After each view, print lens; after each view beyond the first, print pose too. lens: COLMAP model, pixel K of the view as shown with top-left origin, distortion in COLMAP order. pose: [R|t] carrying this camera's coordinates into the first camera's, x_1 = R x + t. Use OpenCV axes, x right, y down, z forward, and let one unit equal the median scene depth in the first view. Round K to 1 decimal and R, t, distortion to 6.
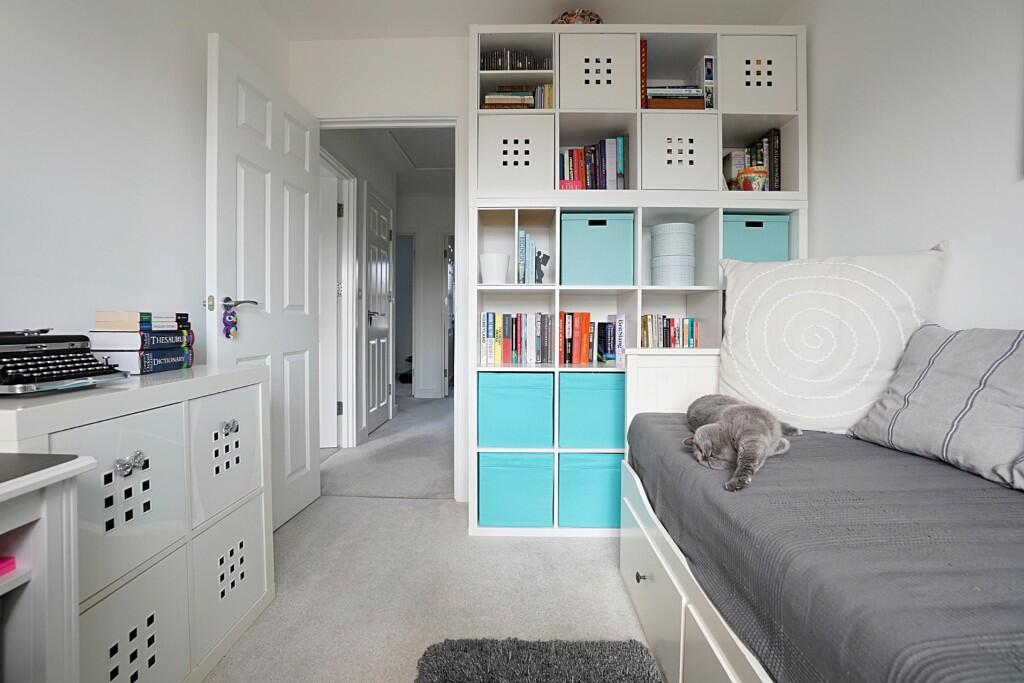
lens RADIAL K [[457.4, 0, 506.5], [0, 457.4, 332.6], [0, 0, 1]] dist [-0.062549, 0.022619]
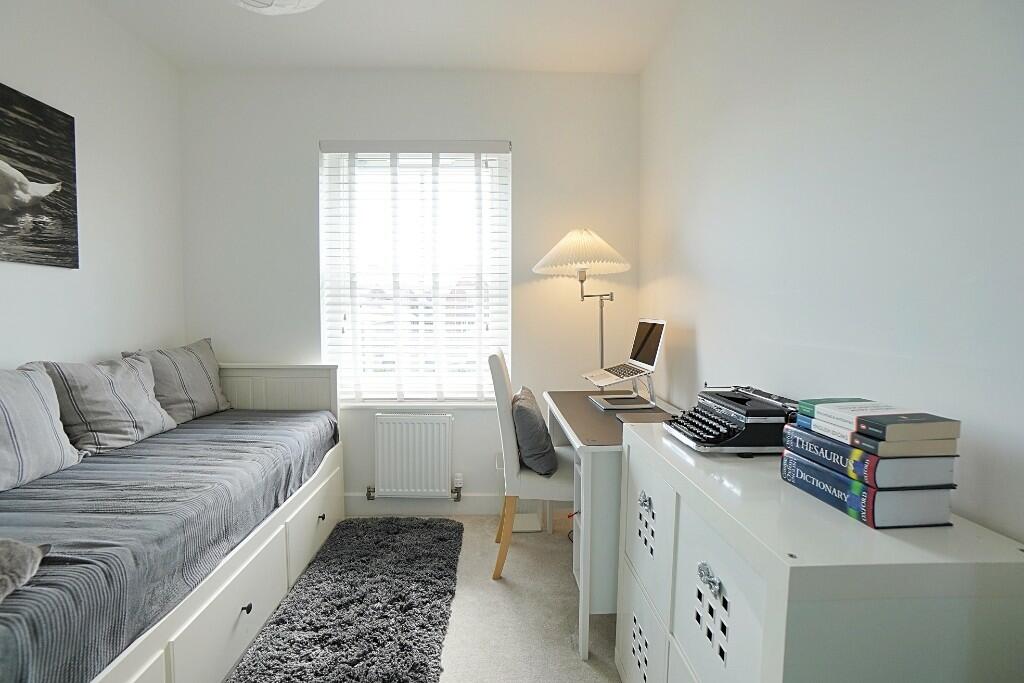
lens RADIAL K [[457.4, 0, 506.5], [0, 457.4, 332.6], [0, 0, 1]] dist [-0.062549, 0.022619]
pose [[-0.998805, -0.001138, -0.048855, -0.282994], [-0.004585, 0.997500, 0.070511, -0.192324], [0.048652, 0.070651, -0.996314, 1.576592]]
